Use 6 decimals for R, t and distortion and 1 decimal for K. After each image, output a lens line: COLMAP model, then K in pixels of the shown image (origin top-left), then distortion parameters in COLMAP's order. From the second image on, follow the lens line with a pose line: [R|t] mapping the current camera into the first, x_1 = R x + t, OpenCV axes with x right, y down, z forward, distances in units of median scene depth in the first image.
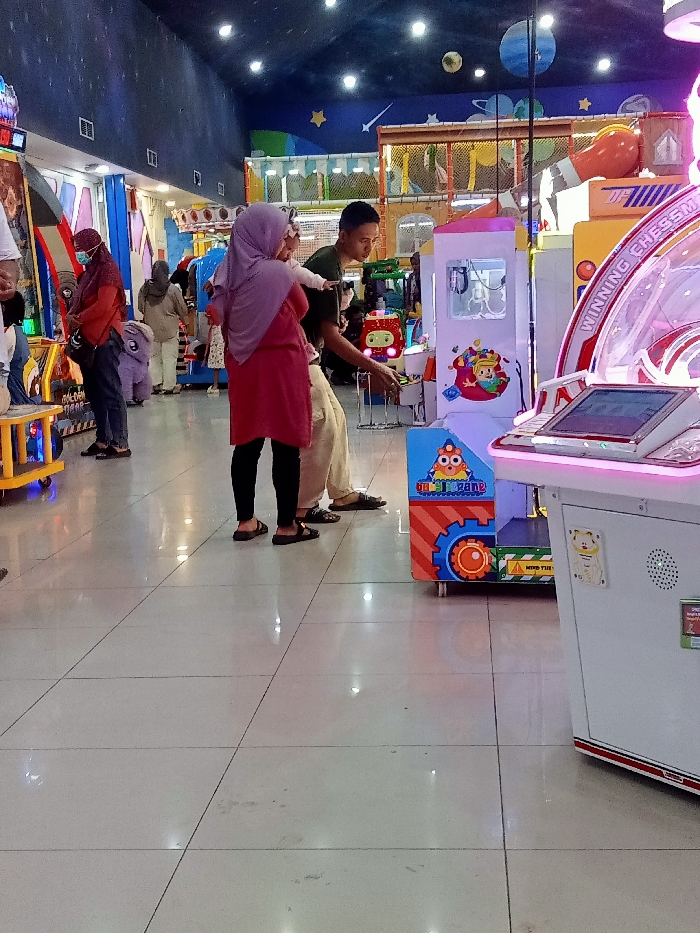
lens RADIAL K [[1340.4, 0, 350.0], [0, 1340.4, 466.5], [0, 0, 1]] dist [0.093781, 0.045486]
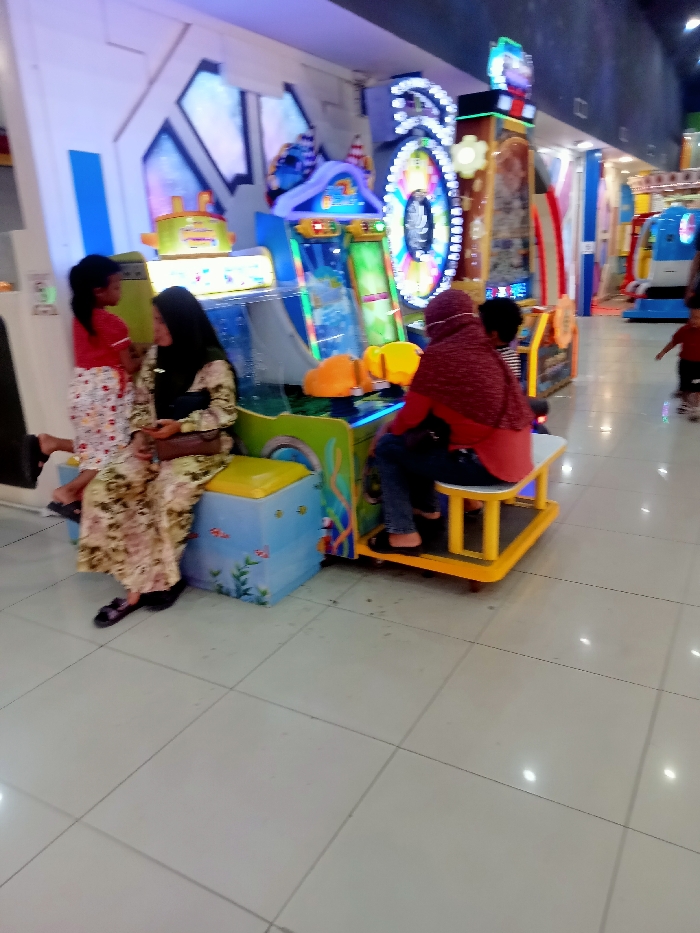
lens RADIAL K [[685.0, 0, 350.0], [0, 685.0, 466.5], [0, 0, 1]] dist [0.015285, 0.002301]
pose [[0.900348, 0.129359, -0.415499, -0.068519], [-0.043049, 0.976589, 0.210762, -0.047331], [0.433036, -0.171872, 0.884839, 0.256459]]
